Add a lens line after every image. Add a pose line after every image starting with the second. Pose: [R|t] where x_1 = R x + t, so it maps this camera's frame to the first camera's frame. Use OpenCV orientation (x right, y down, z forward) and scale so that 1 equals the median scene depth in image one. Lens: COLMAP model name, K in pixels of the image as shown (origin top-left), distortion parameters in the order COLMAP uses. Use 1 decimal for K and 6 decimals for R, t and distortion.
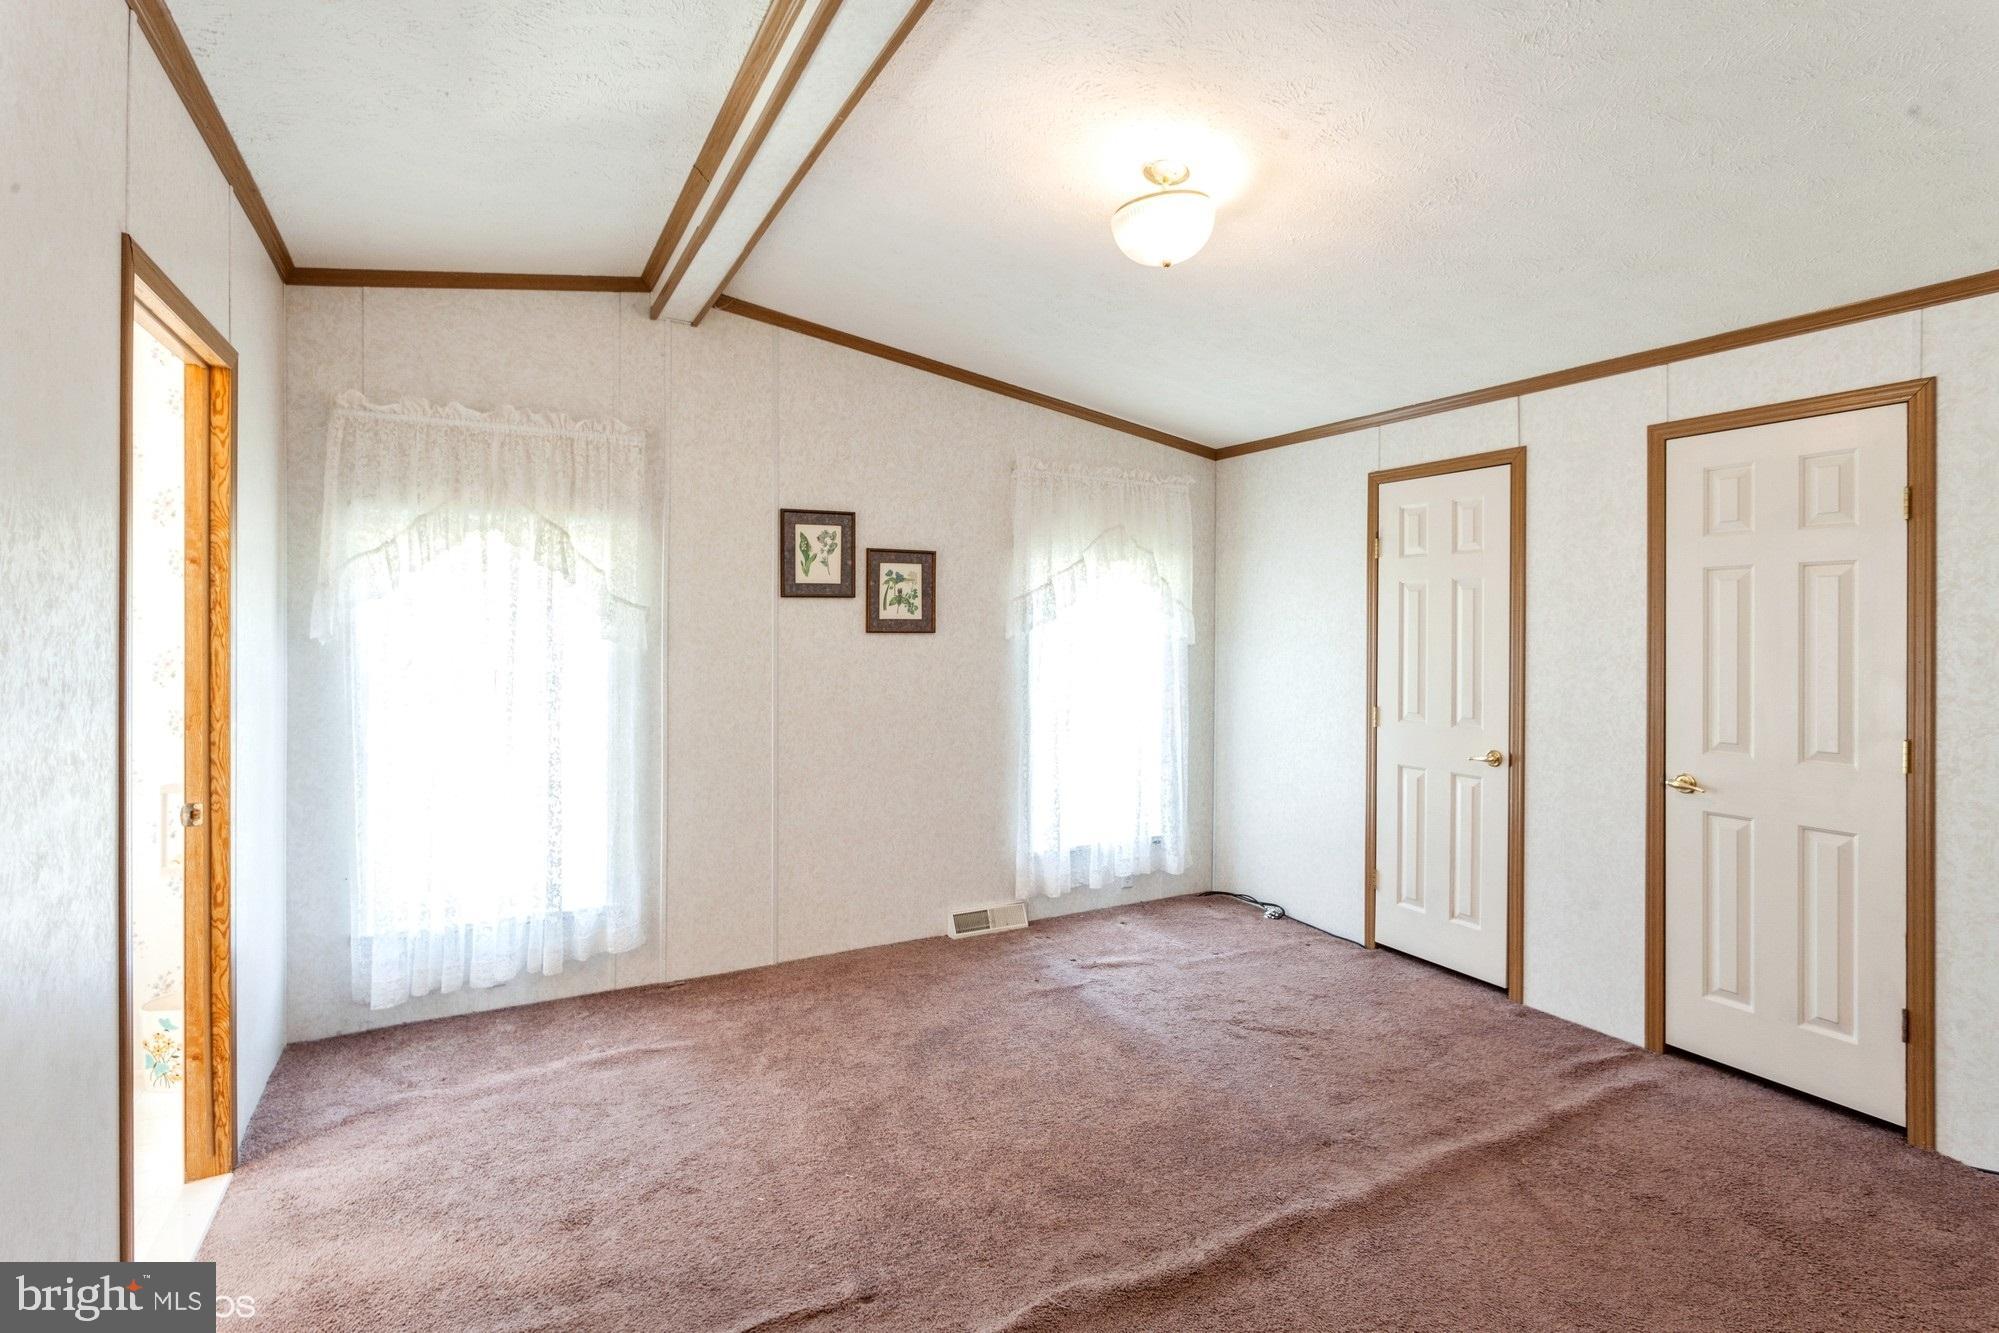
lens RADIAL K [[976.9, 0, 1009.5], [0, 976.9, 614.3], [0, 0, 1]] dist [0.008745, 0.000323]
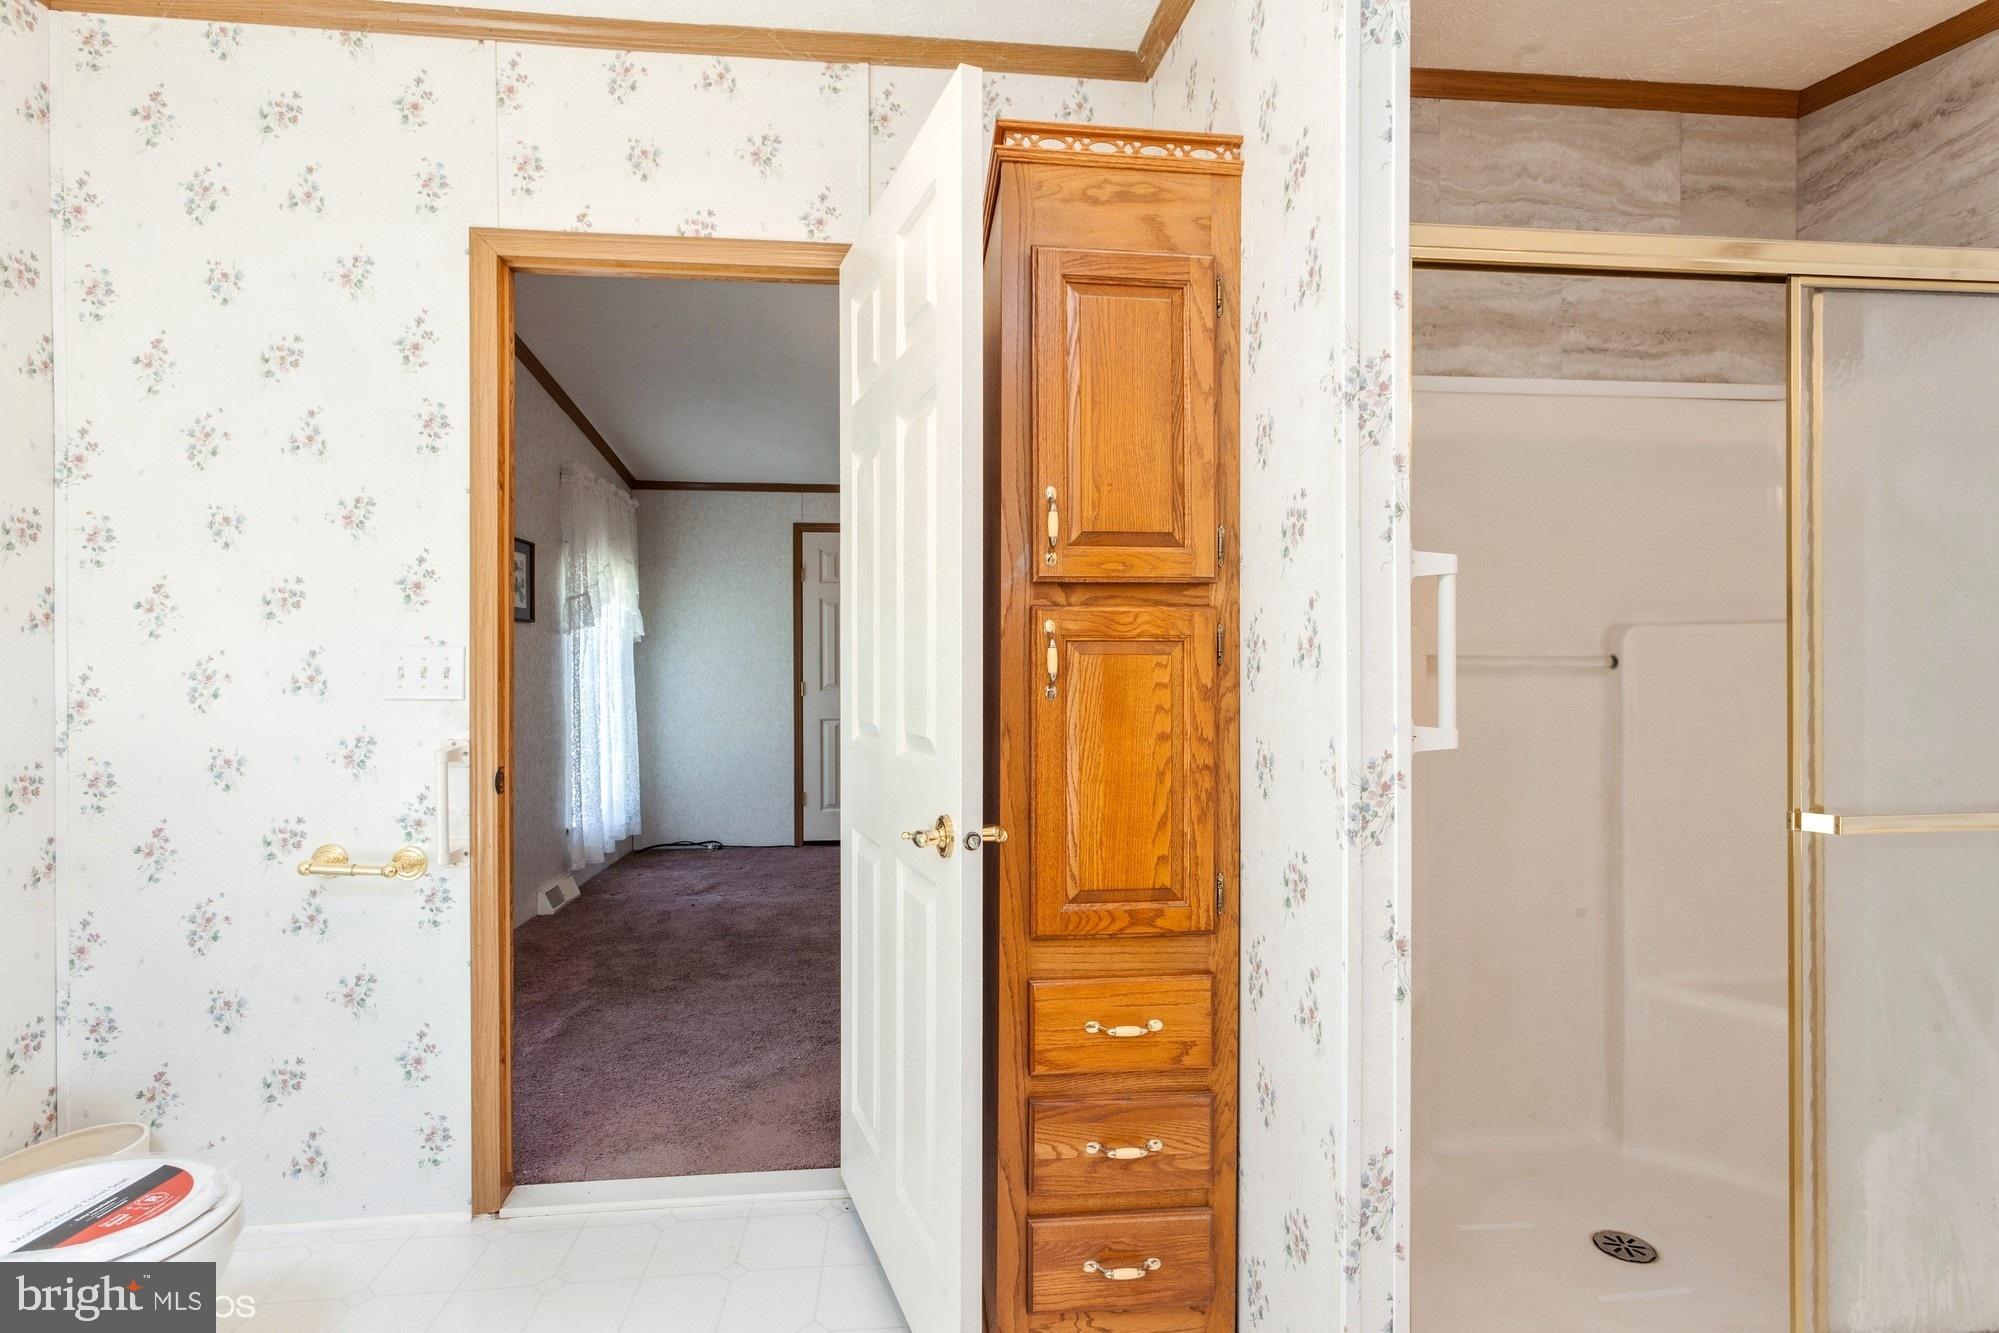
lens RADIAL K [[965.5, 0, 1008.5], [0, 965.5, 661.6], [0, 0, 1]] dist [0.004899, 0.001371]
pose [[0.383339, -0.002374, 0.923605, -0.888507], [-0.006666, 0.999964, 0.005337, 0.055242], [-0.923584, -0.008203, 0.383309, 0.161331]]
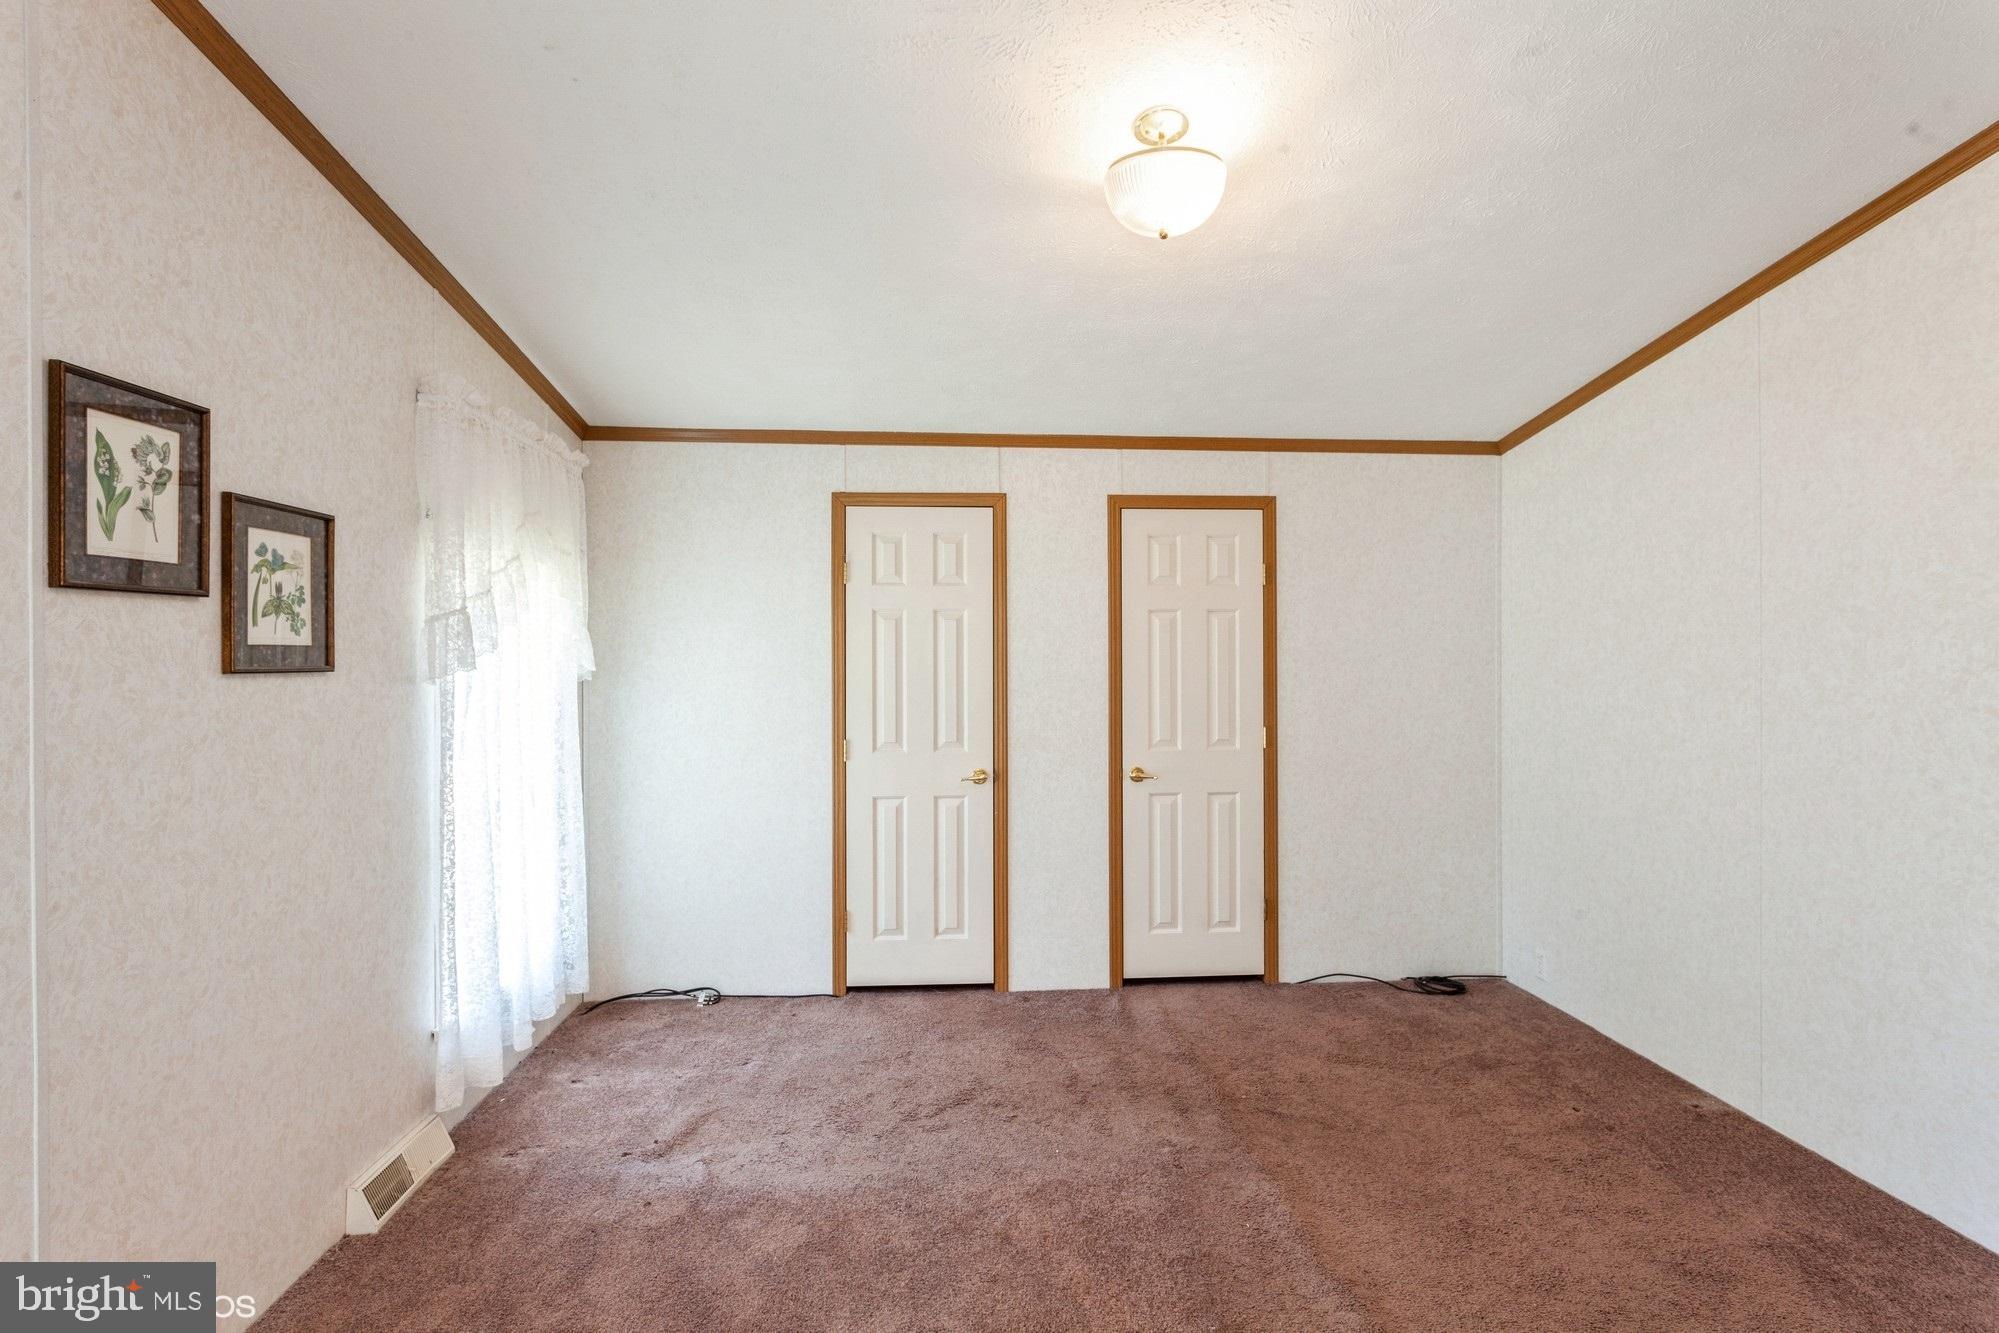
lens RADIAL K [[956.2, 0, 1003.2], [0, 956.2, 656.9], [0, 0, 1]] dist [0.002635, 0.000133]
pose [[0.418127, -0.005420, 0.908372, -0.422571], [-0.007342, 0.999929, 0.009346, 0.003957], [-0.908359, -0.010577, 0.418058, 0.493998]]
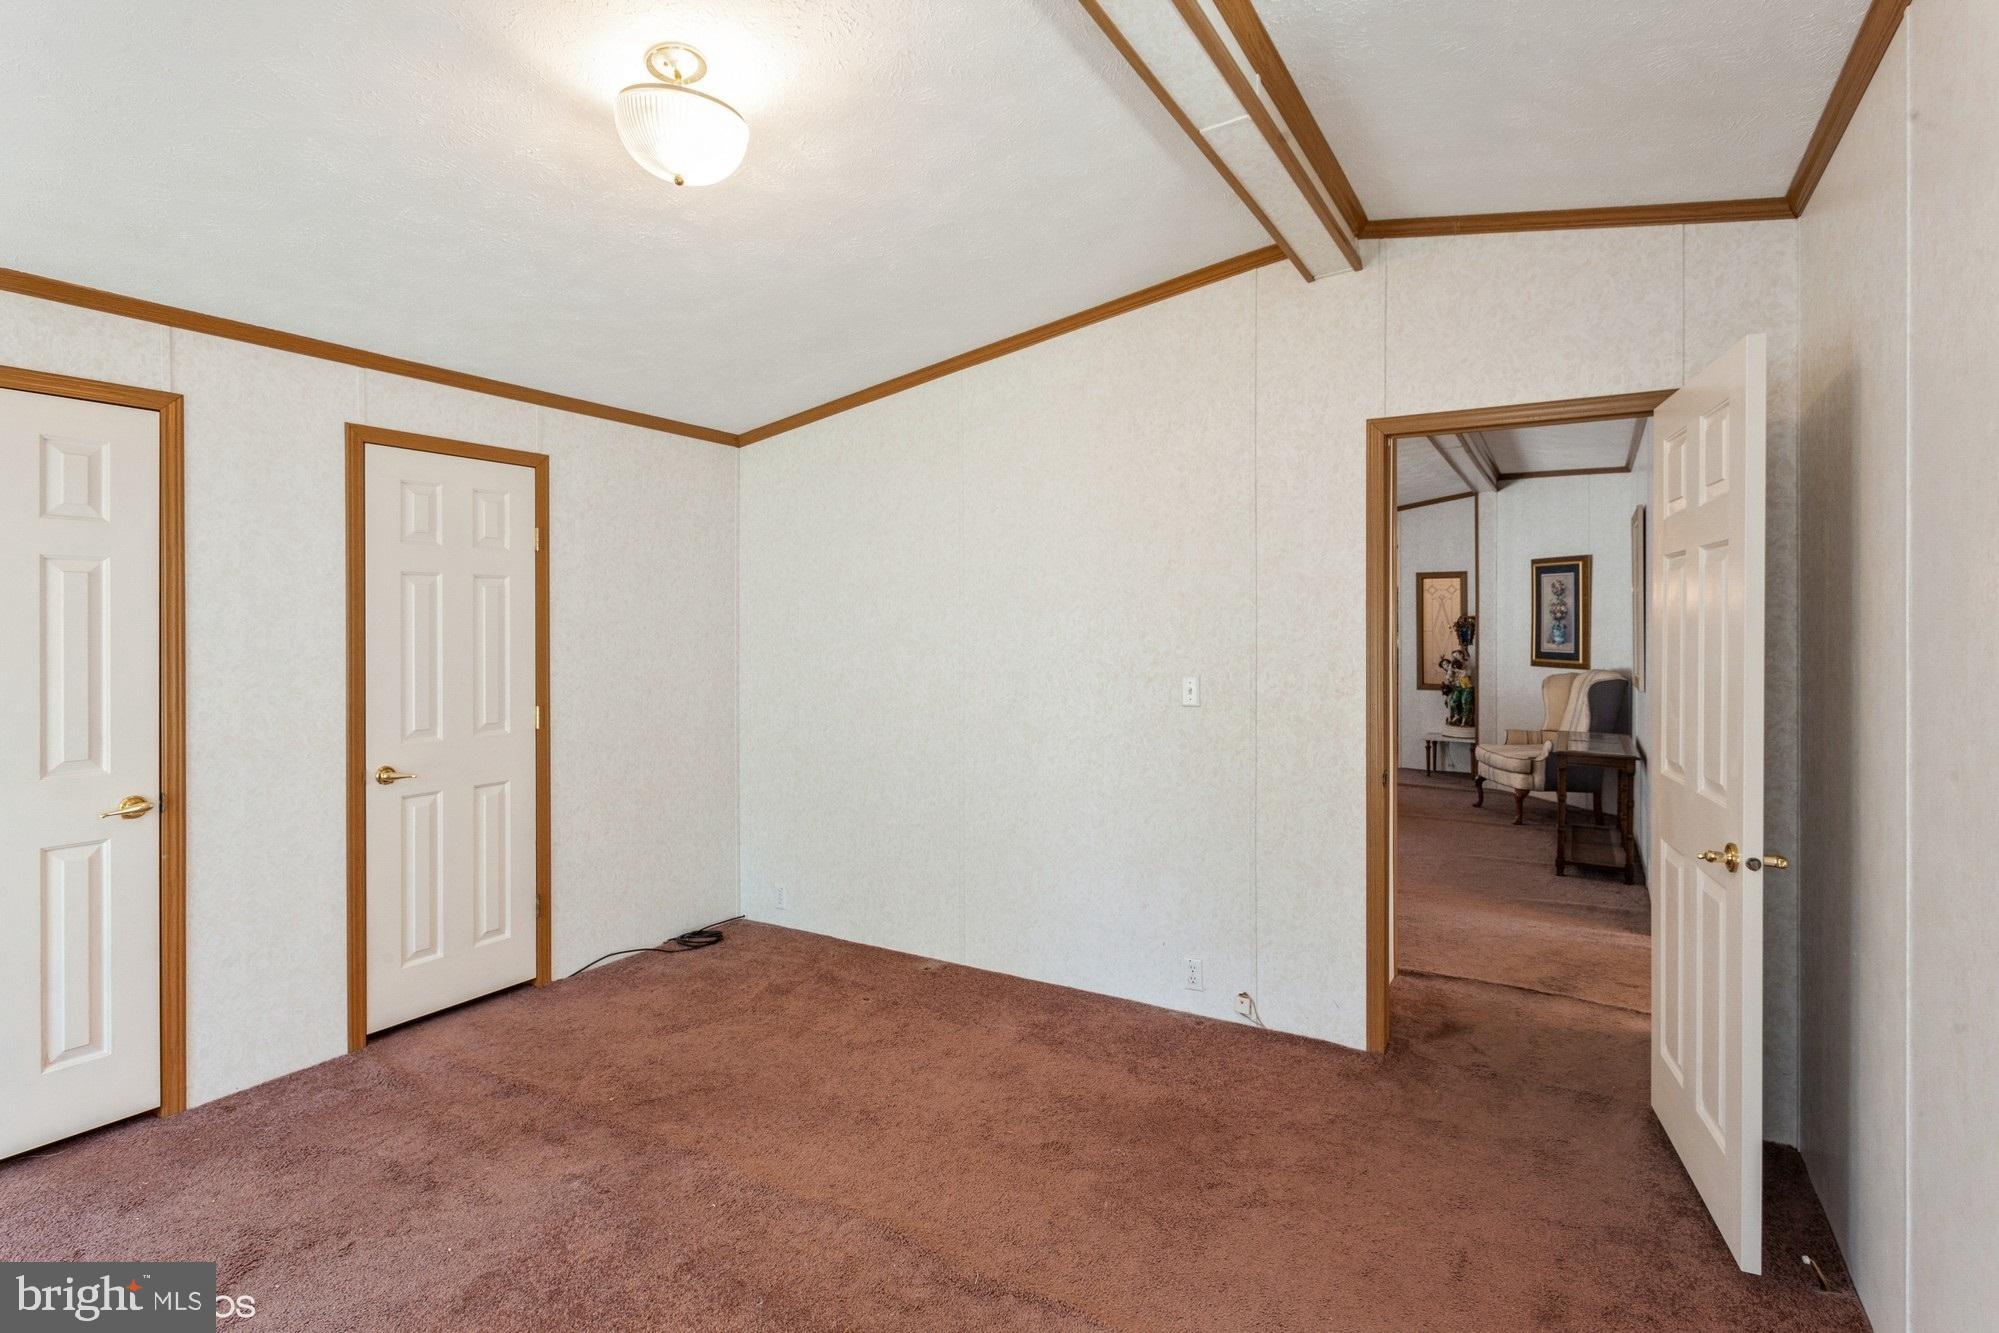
lens RADIAL K [[965.7, 0, 1008.7], [0, 965.7, 621.9], [0, 0, 1]] dist [0.001722, -0.000196]
pose [[-0.505031, 0.000127, 0.863101, -0.423923], [-0.012296, 0.999897, -0.007342, 0.005528], [-0.863014, -0.014321, -0.504978, 0.742641]]
